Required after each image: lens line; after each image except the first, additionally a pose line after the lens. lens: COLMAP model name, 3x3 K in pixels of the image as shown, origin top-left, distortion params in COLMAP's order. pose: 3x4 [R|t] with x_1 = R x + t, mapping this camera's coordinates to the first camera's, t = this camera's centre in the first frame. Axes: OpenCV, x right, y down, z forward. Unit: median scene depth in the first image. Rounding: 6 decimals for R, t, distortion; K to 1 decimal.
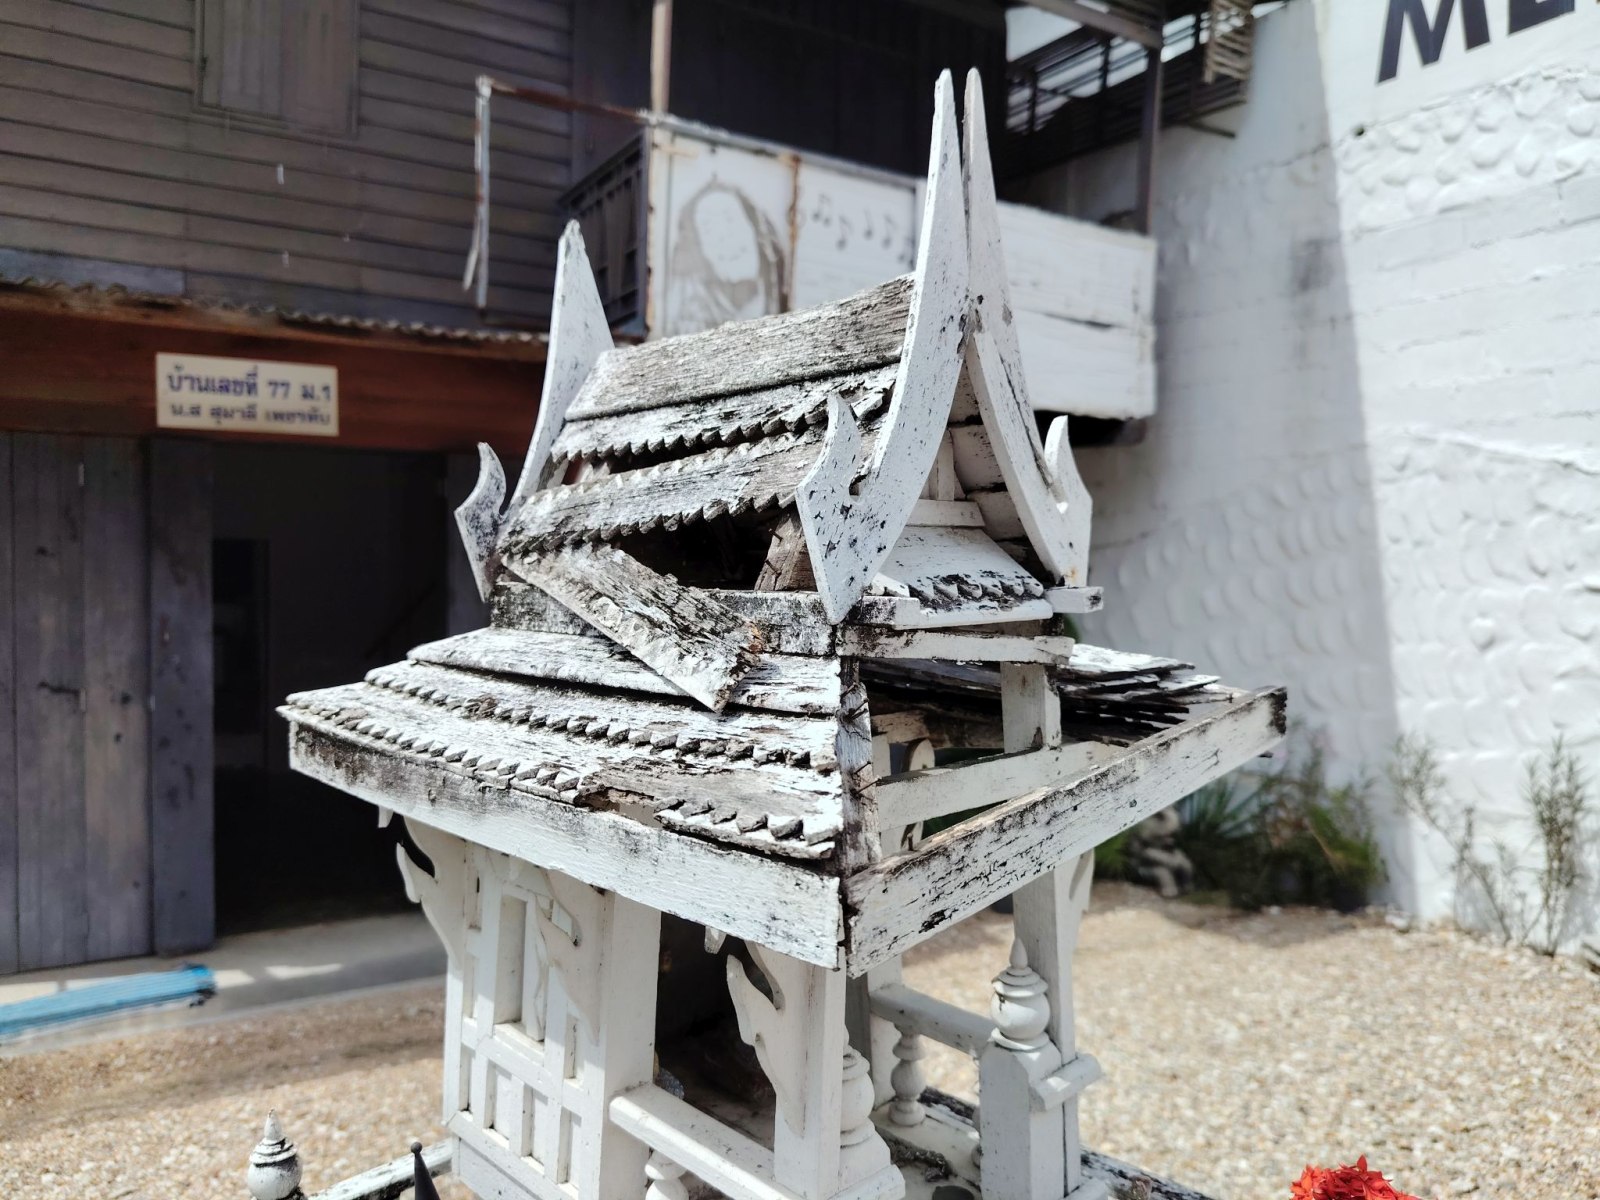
lens RADIAL K [[1126.4, 0, 782.5], [0, 1126.4, 600.9], [0, 0, 1]] dist [0.004107, -0.003672]
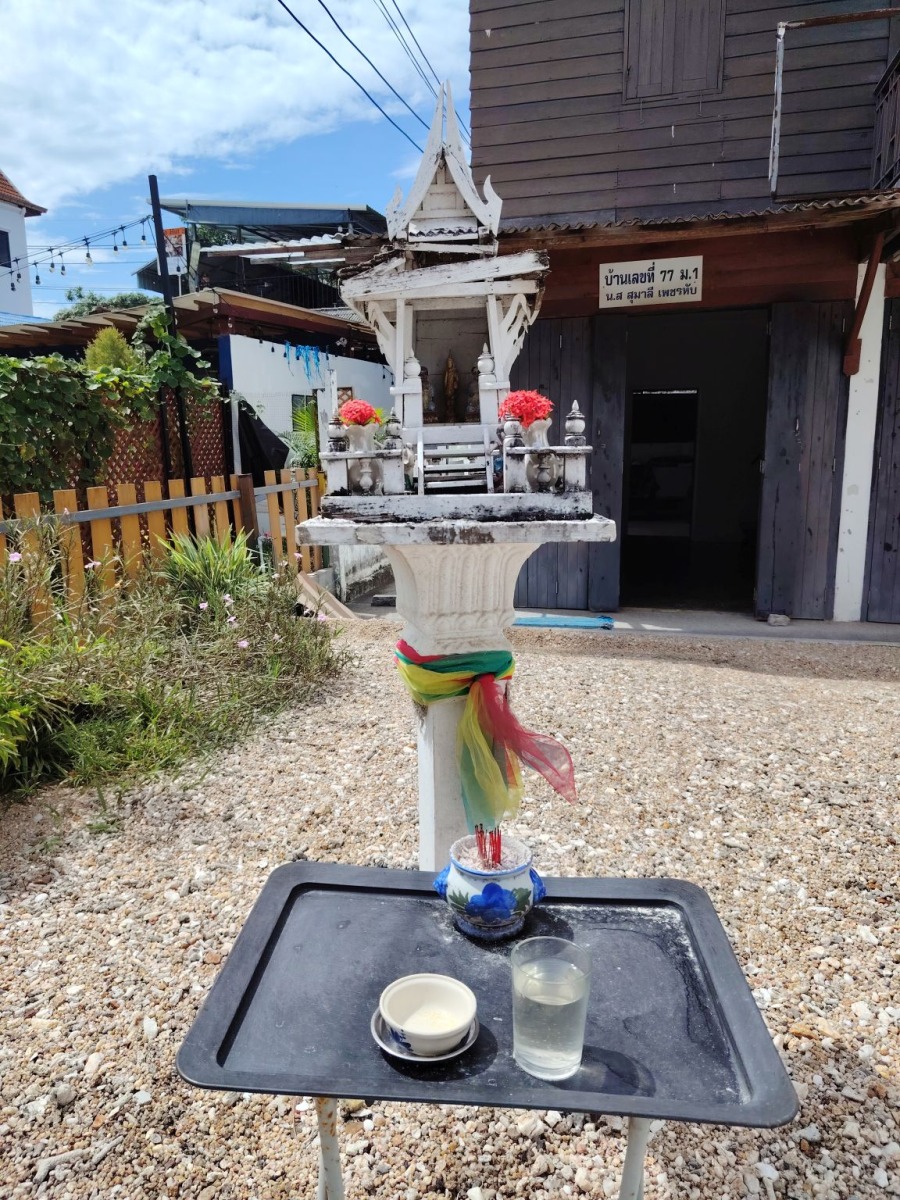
lens RADIAL K [[844.8, 0, 437.1], [0, 844.8, 589.8], [0, 0, 1]] dist [0.004107, -0.003672]
pose [[0.696428, 0.109737, -0.709187, 0.234881], [-0.003032, 0.988680, 0.150007, 0.077065], [0.717621, -0.102319, 0.688877, -0.110921]]
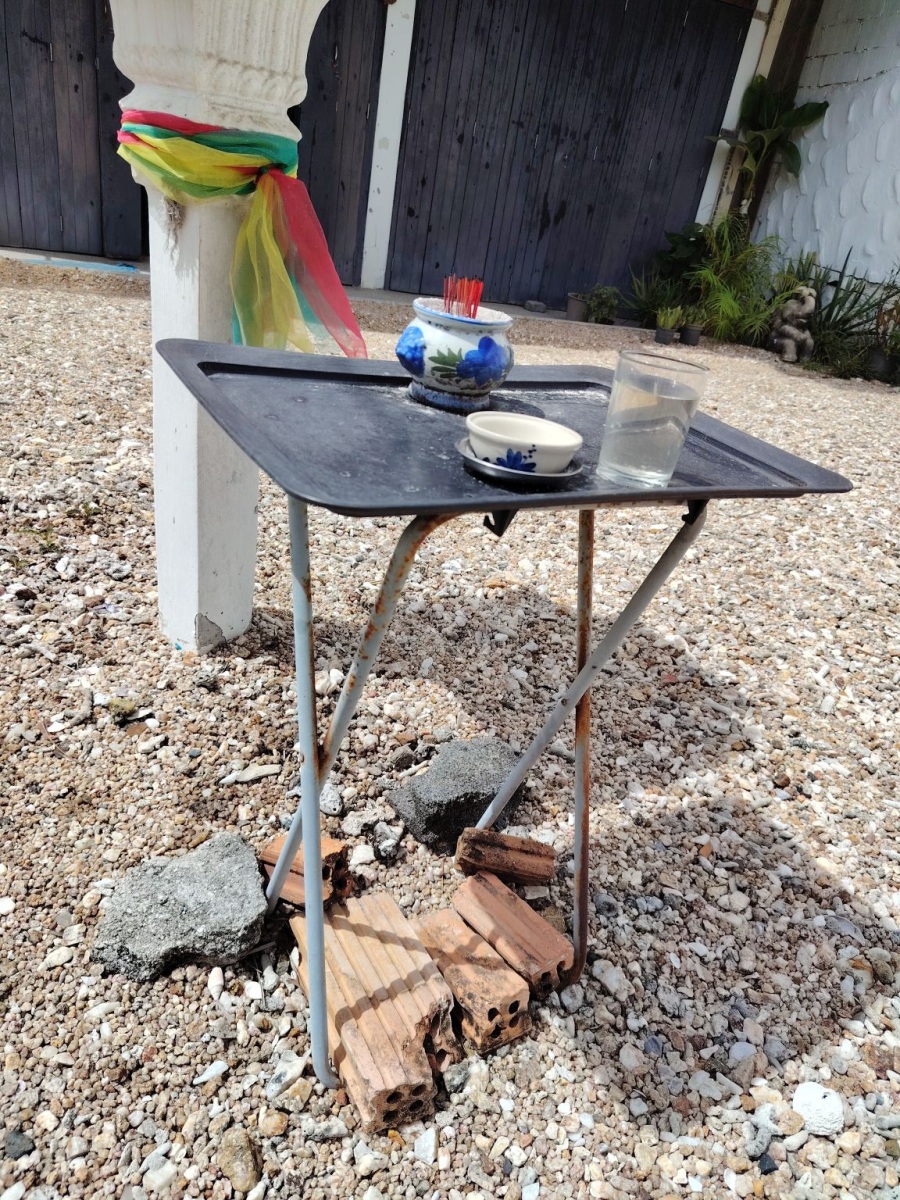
lens RADIAL K [[844.8, 0, 459.0], [0, 844.8, 610.6], [0, 0, 1]] dist [0.004107, -0.003672]
pose [[0.970929, 0.220686, -0.092705, 0.127842], [-0.158215, 0.882301, 0.443298, 0.153080], [0.179624, -0.415743, 0.891568, -0.144719]]
